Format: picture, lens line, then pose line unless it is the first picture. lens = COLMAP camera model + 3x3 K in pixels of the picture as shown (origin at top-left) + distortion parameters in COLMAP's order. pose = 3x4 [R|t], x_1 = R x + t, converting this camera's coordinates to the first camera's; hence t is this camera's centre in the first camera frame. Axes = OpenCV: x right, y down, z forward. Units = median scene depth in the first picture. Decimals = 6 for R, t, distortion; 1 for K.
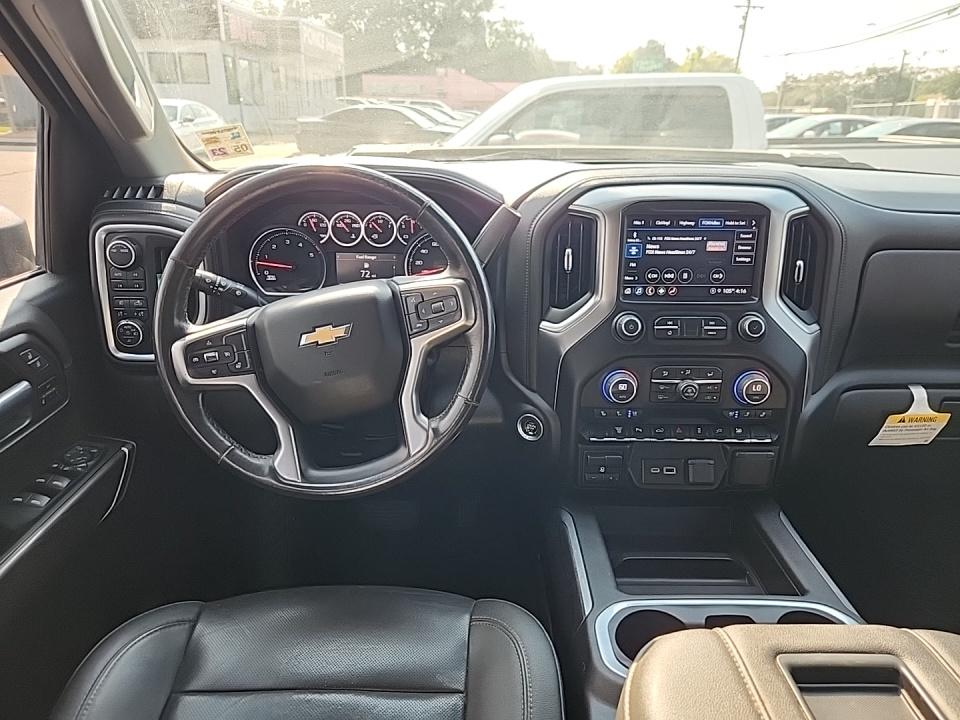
lens RADIAL K [[664.7, 0, 482.0], [0, 664.7, 323.3], [0, 0, 1]] dist [0.052652, -0.051568]
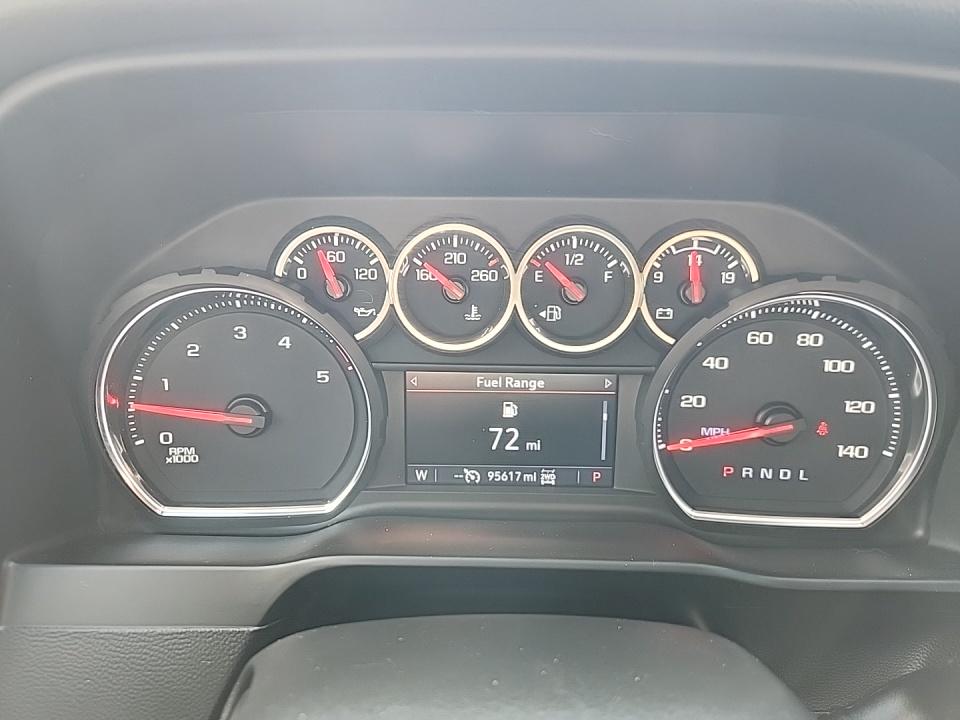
lens RADIAL K [[664.7, 0, 482.0], [0, 664.7, 323.3], [0, 0, 1]] dist [0.052652, -0.051568]
pose [[0.999854, -0.000351, -0.017077, -0.185858], [-0.000632, 0.998344, -0.057525, -0.111235], [0.017069, 0.057527, 0.998198, 0.727617]]
